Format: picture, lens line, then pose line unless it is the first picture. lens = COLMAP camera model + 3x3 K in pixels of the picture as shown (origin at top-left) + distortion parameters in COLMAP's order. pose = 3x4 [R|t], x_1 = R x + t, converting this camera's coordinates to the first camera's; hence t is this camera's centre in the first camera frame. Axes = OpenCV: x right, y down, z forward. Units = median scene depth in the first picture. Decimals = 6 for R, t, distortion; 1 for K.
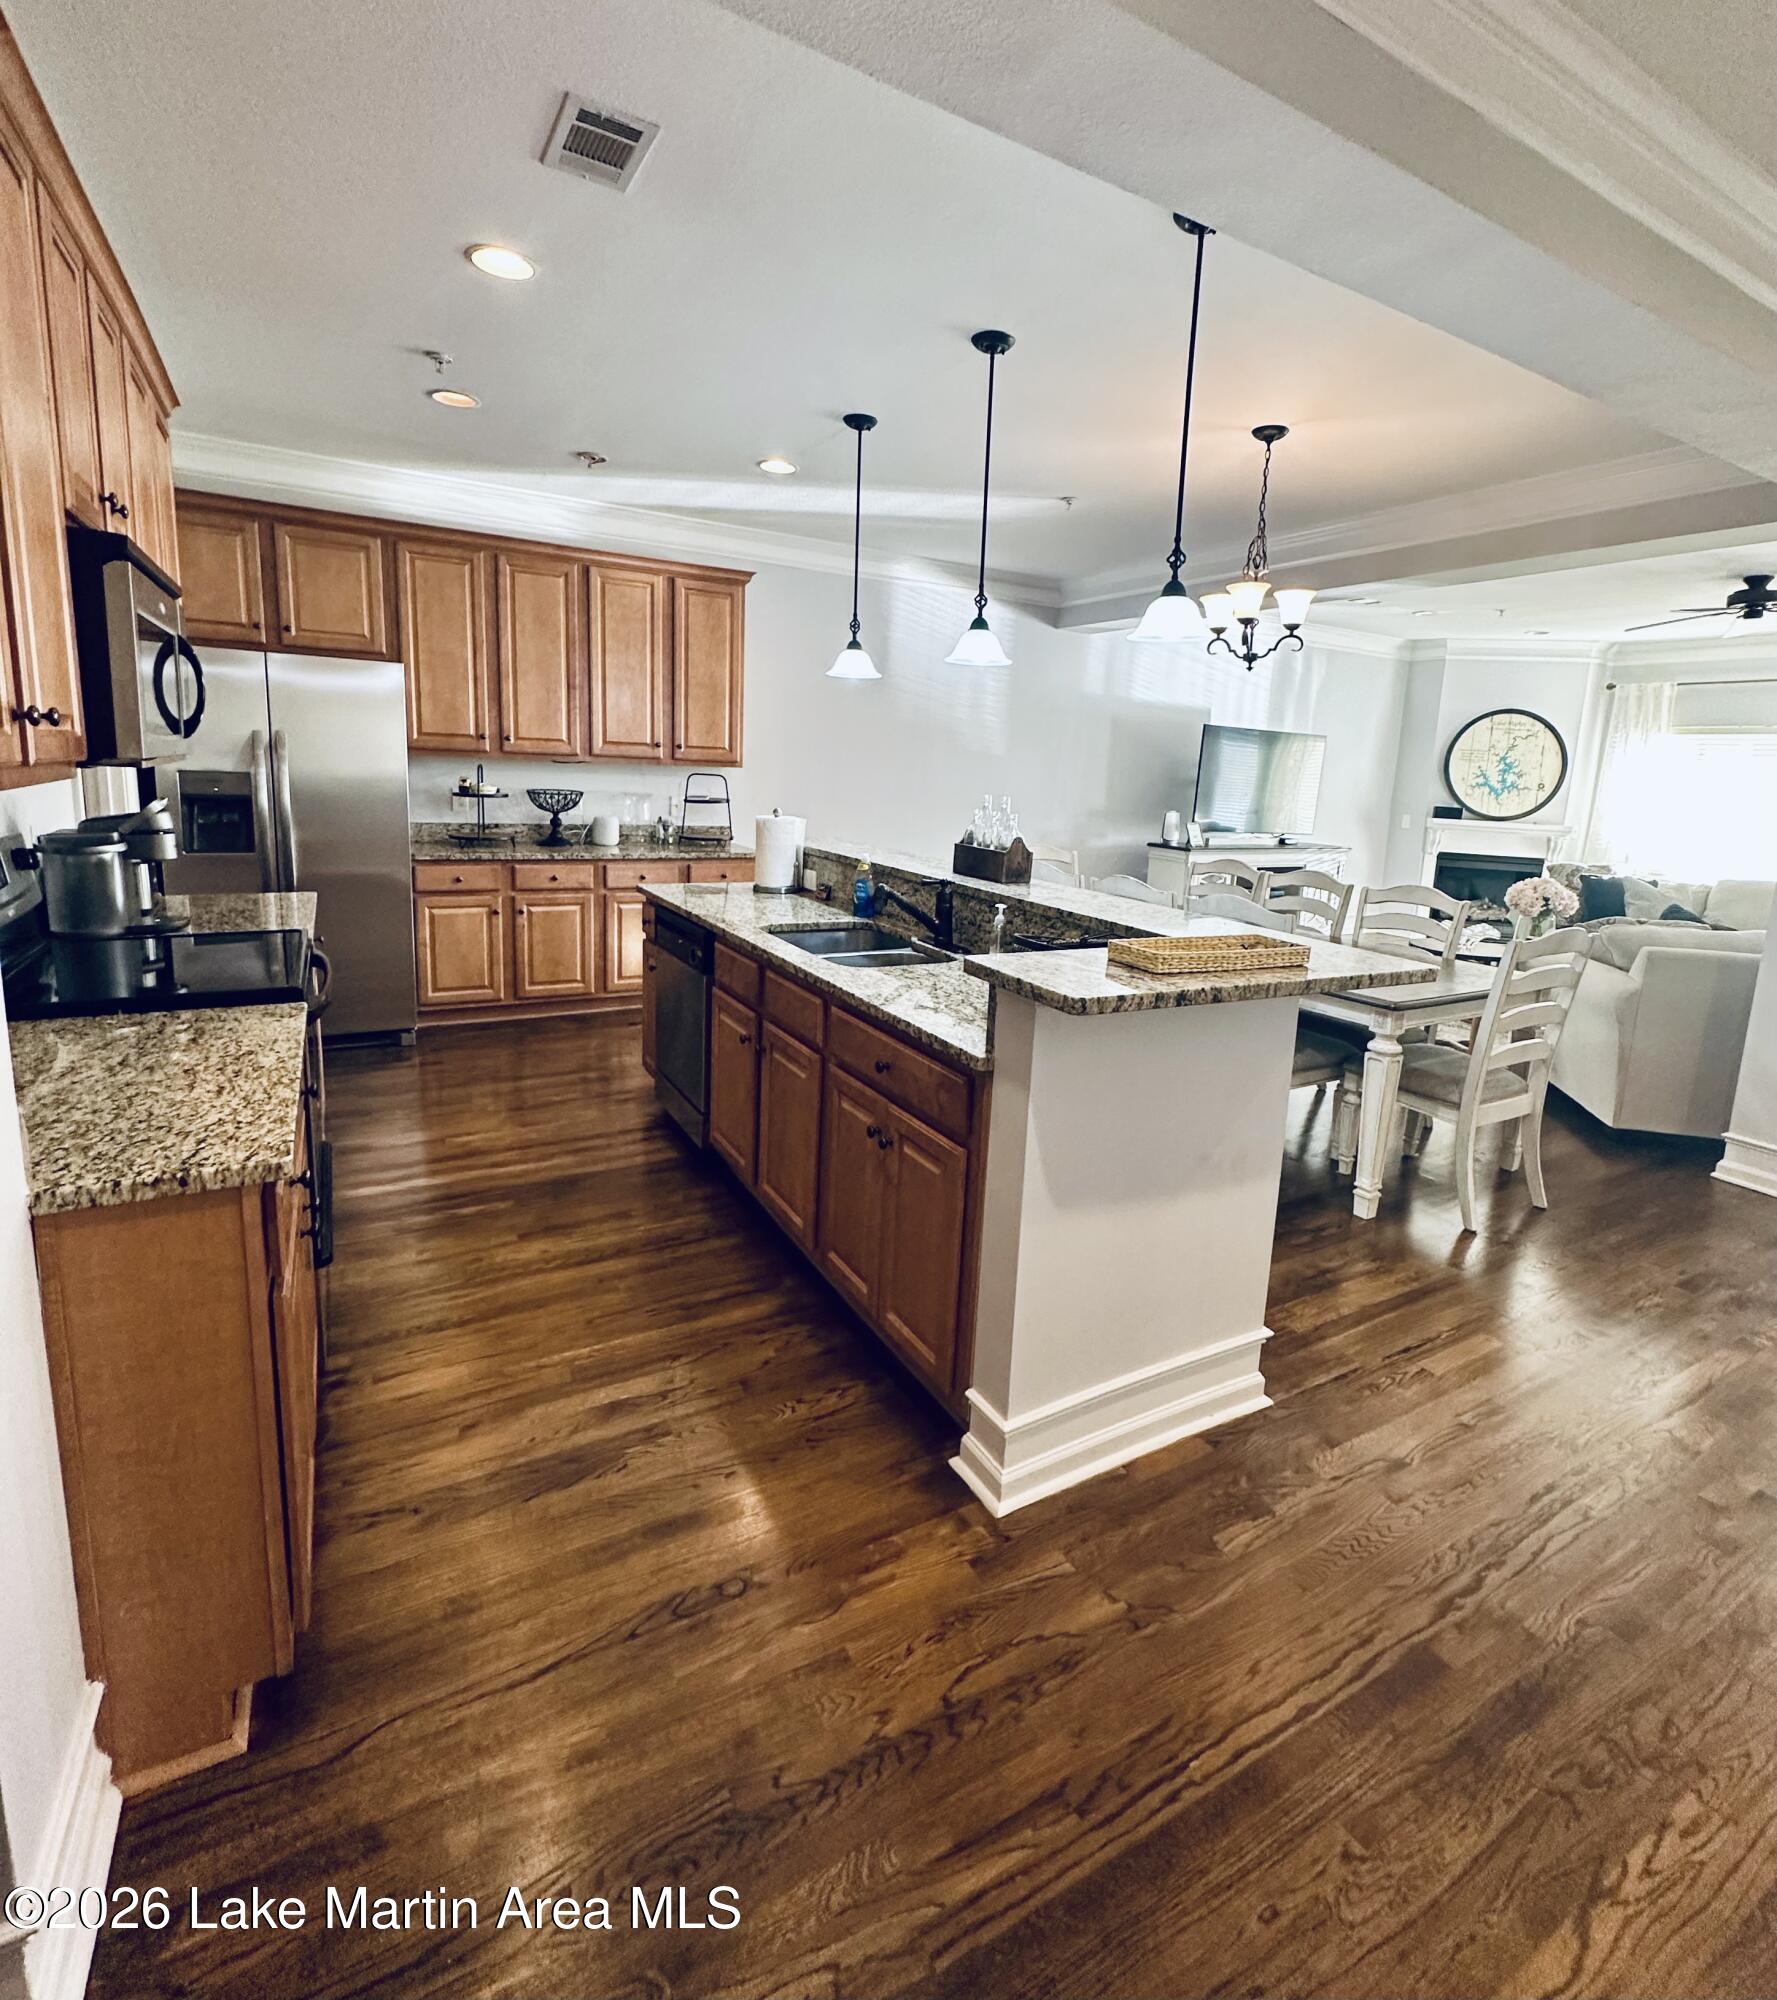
lens RADIAL K [[985.7, 0, 903.0], [0, 985.7, 937.5], [0, 0, 1]] dist [-0.010392, 0.000303]
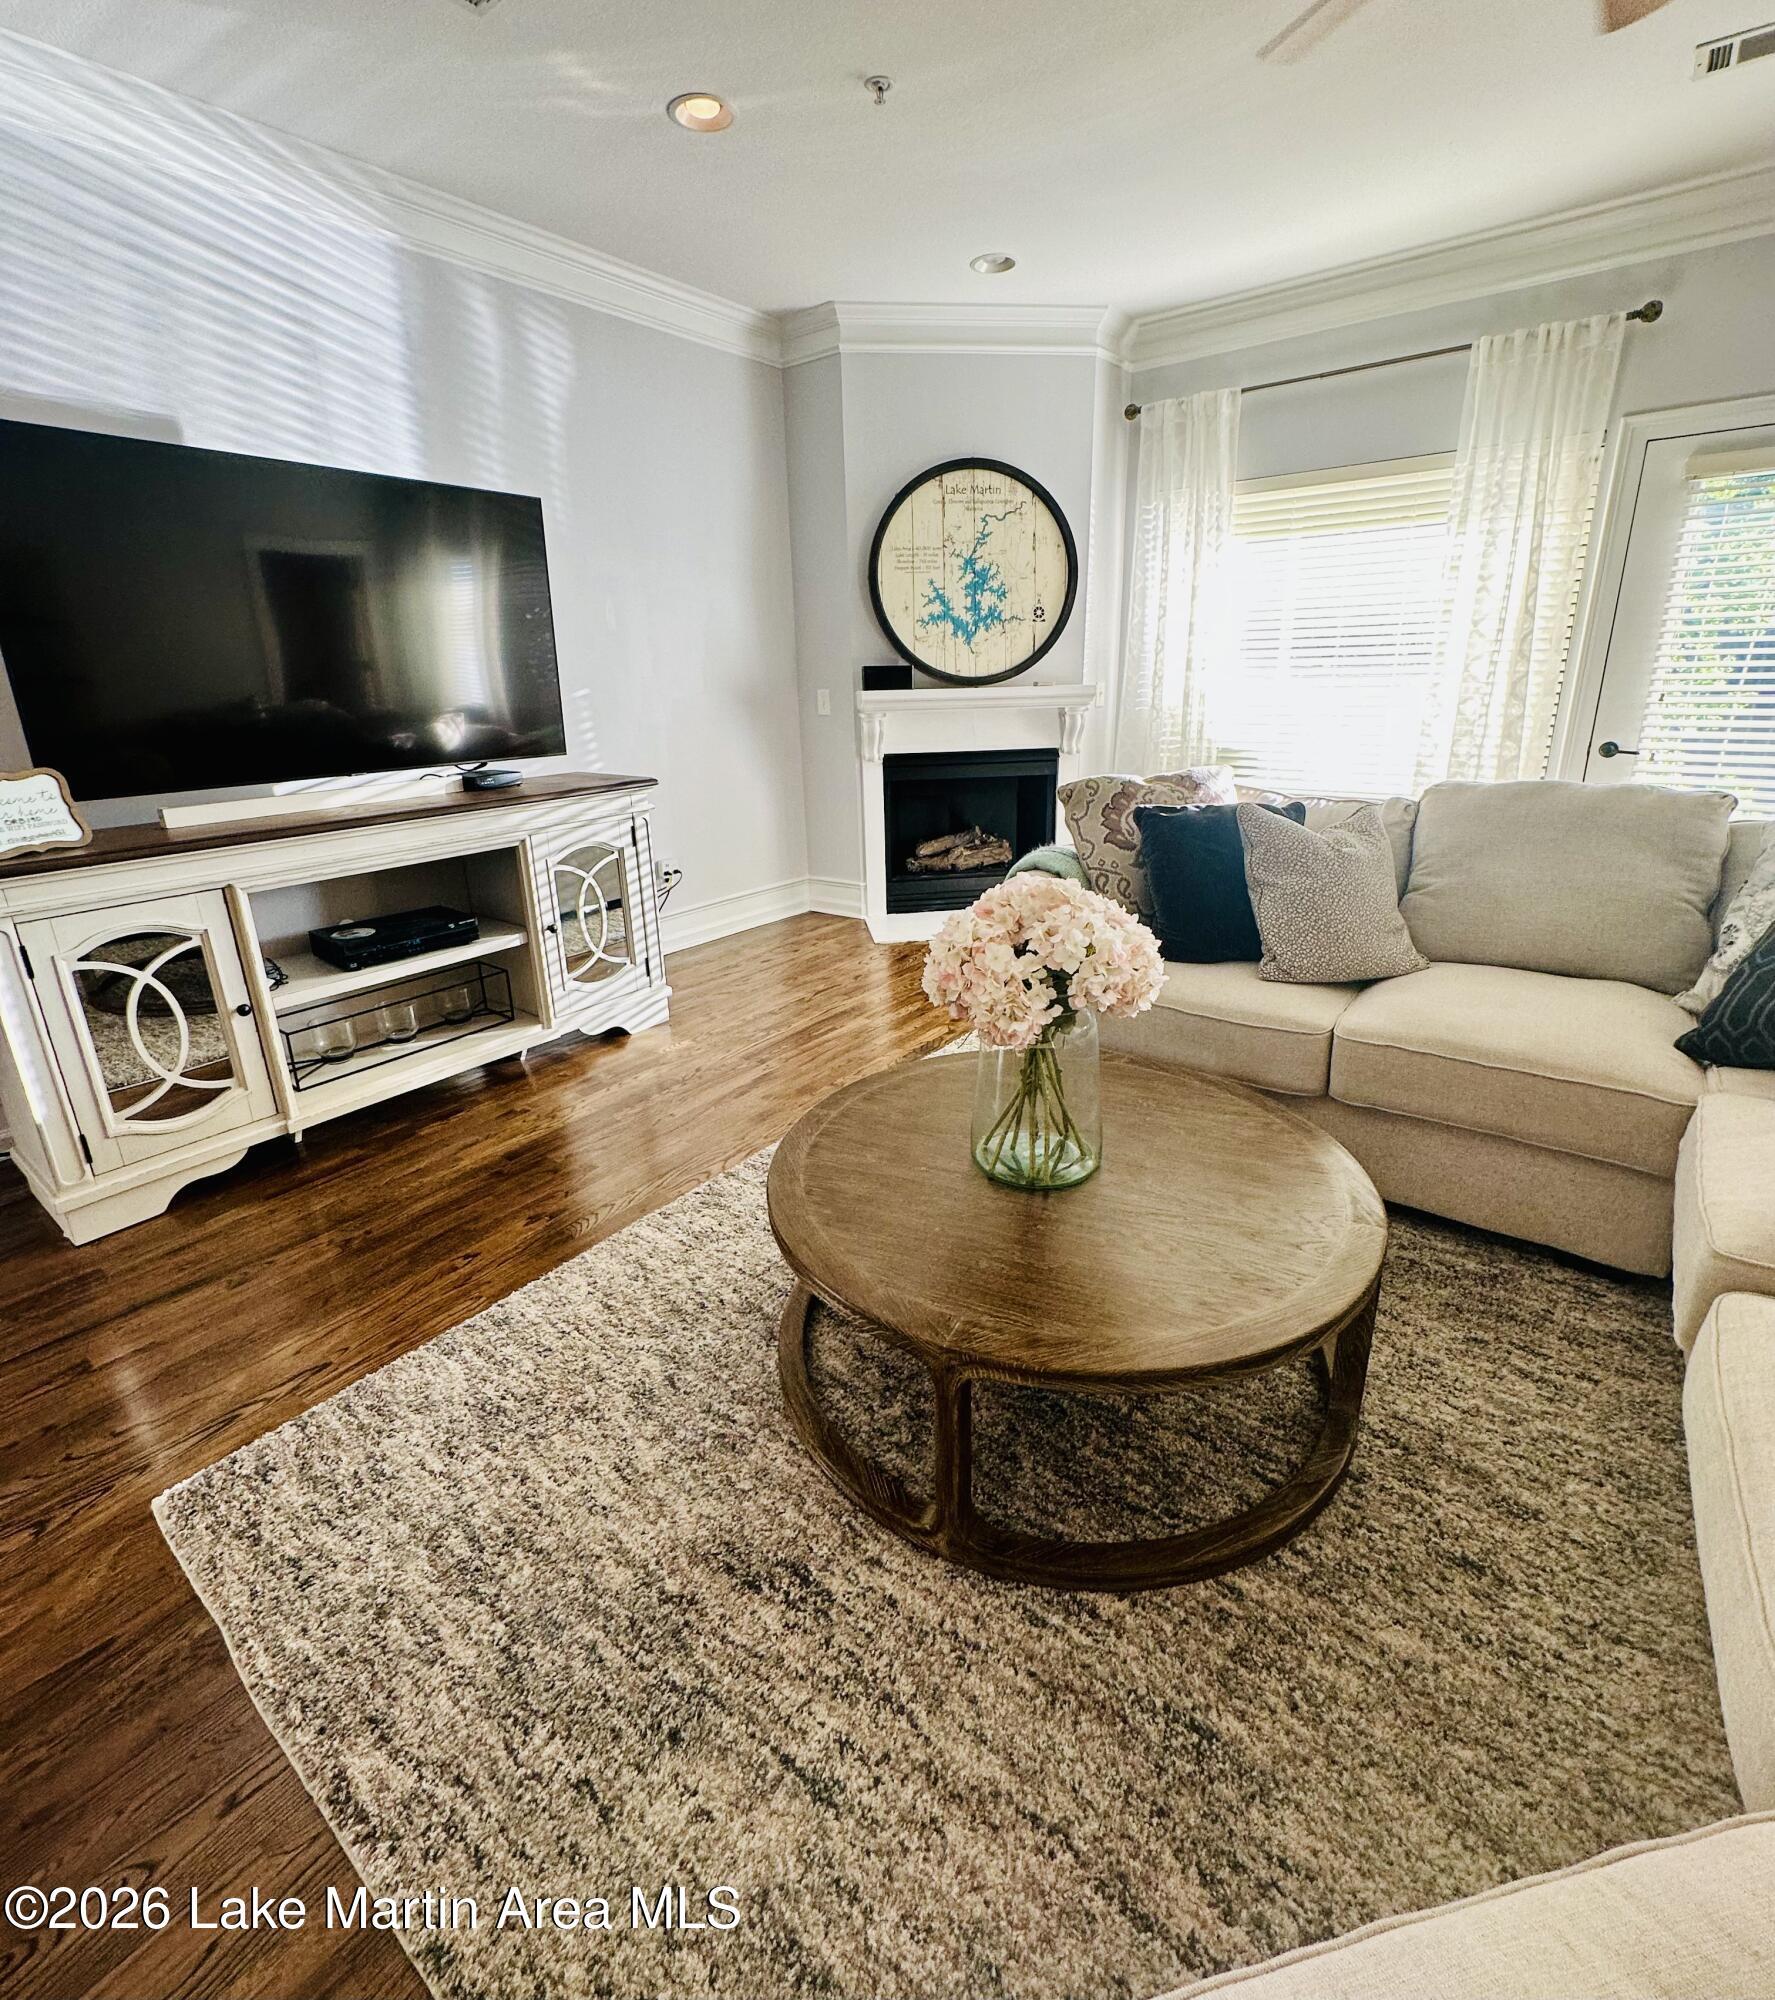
lens RADIAL K [[936.6, 0, 882.5], [0, 936.6, 962.8], [0, 0, 1]] dist [-0.002678, -0.000287]
pose [[0.921020, -0.178613, 0.346149, 0.543156], [0.131505, 0.979075, 0.155299, -0.086937], [-0.366645, -0.097513, 0.925237, 0.812428]]
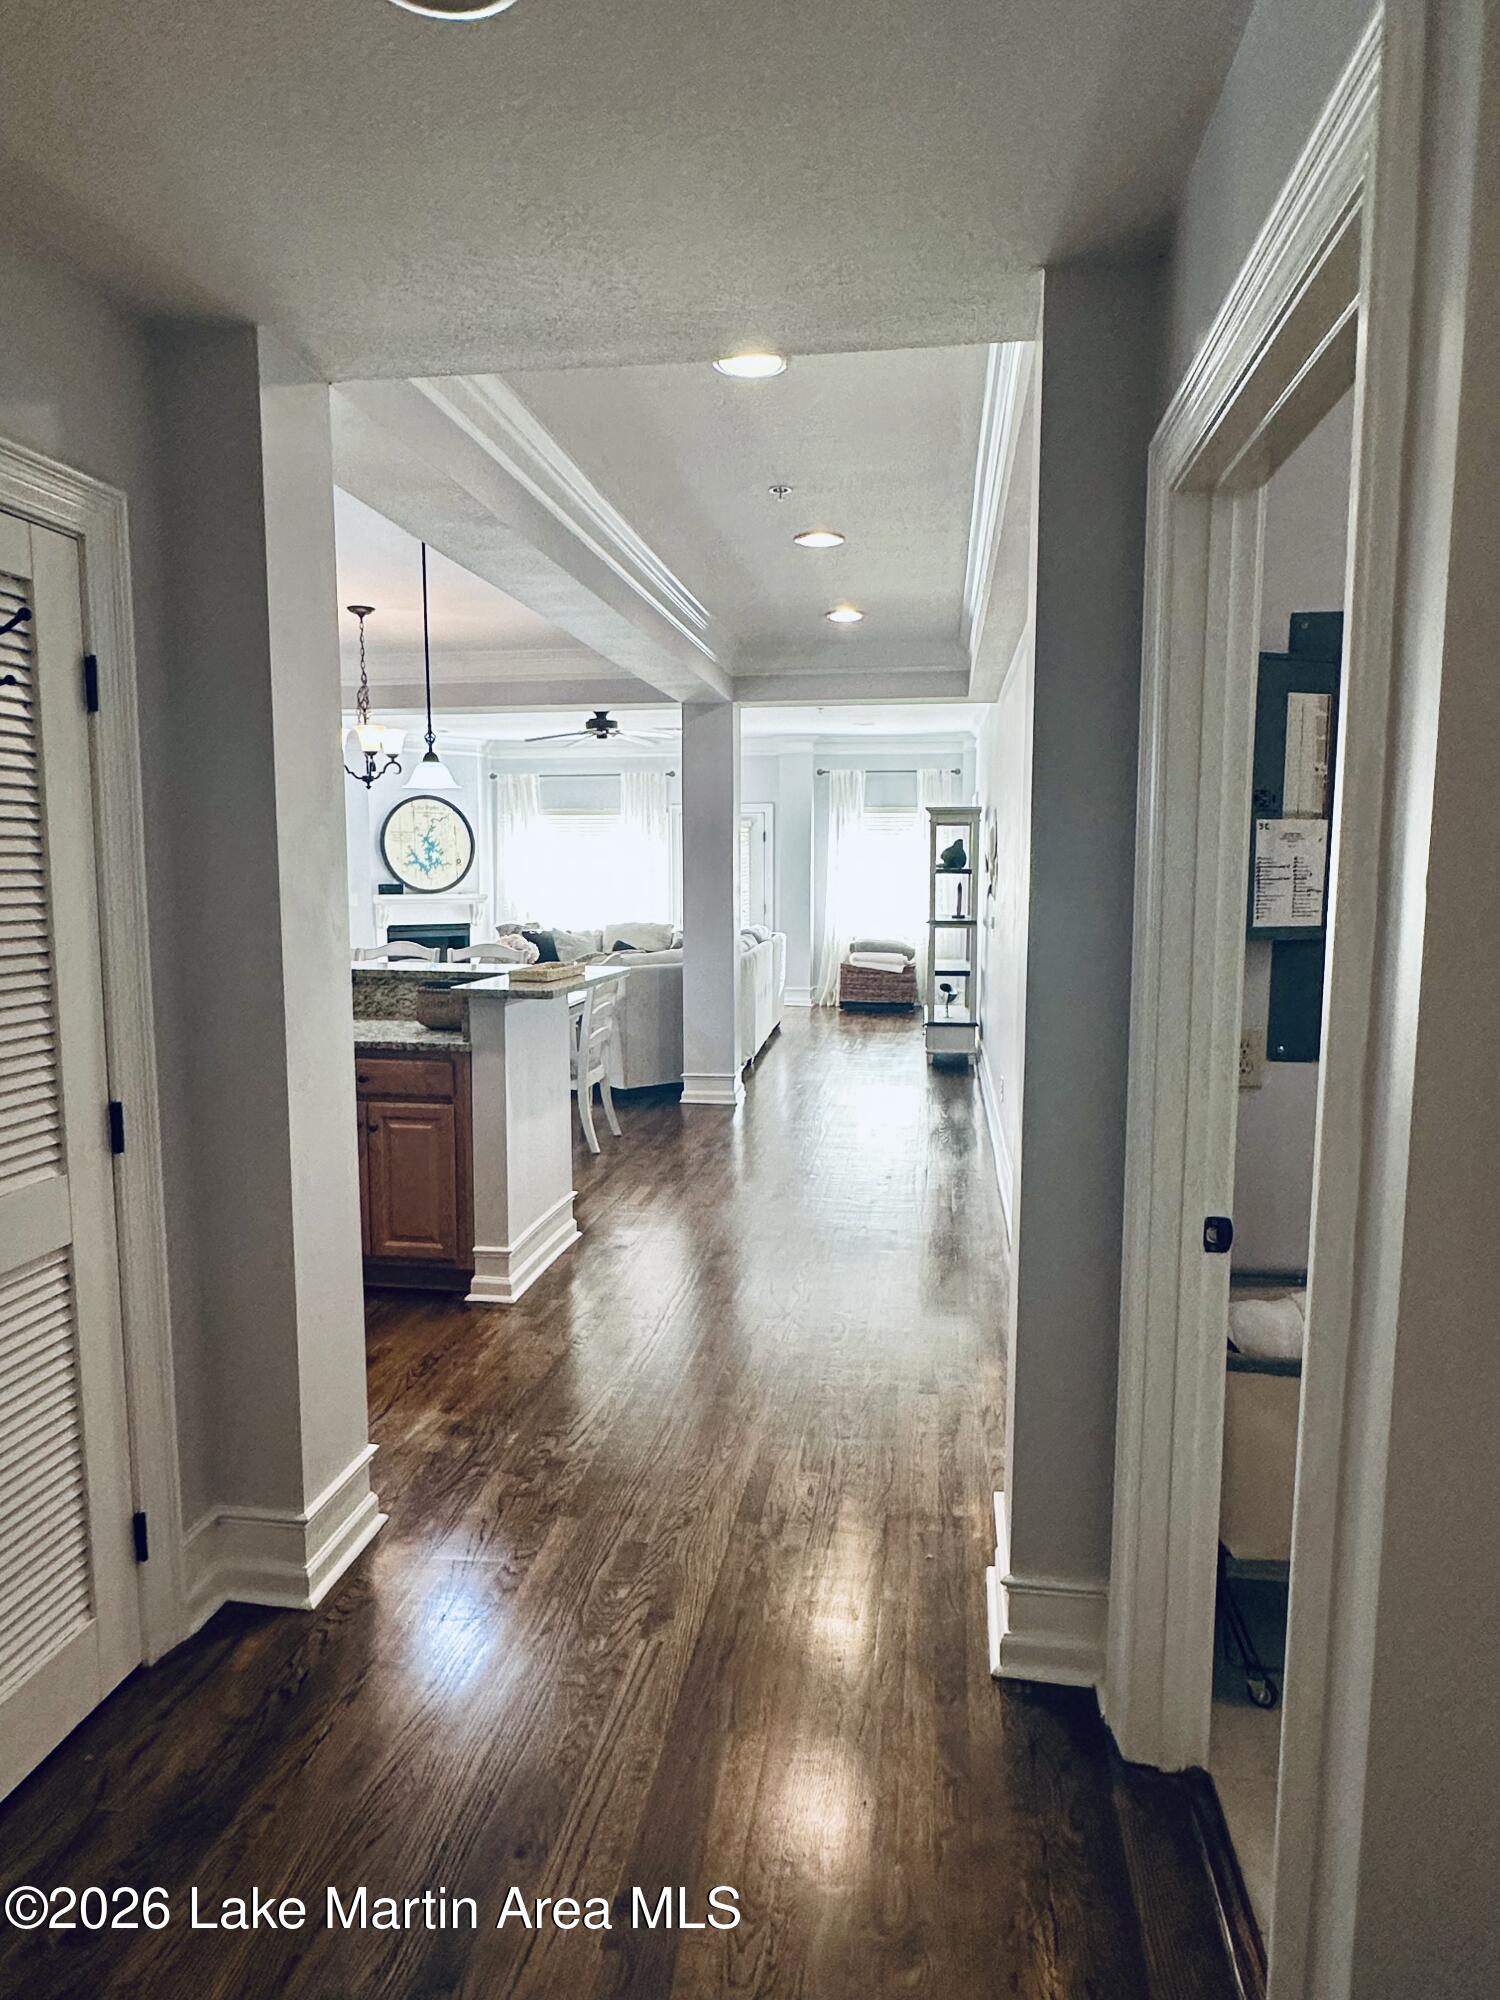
lens RADIAL K [[1245.6, 0, 750.0], [0, 1245.6, 1000.0], [0, 0, 1]] dist [-0.000249, -0.000019]
pose [[0.623335, -0.129598, 0.771141, -0.427930], [0.161733, 0.986213, 0.035010, 0.015941], [-0.765046, 0.102896, 0.635702, -0.262868]]
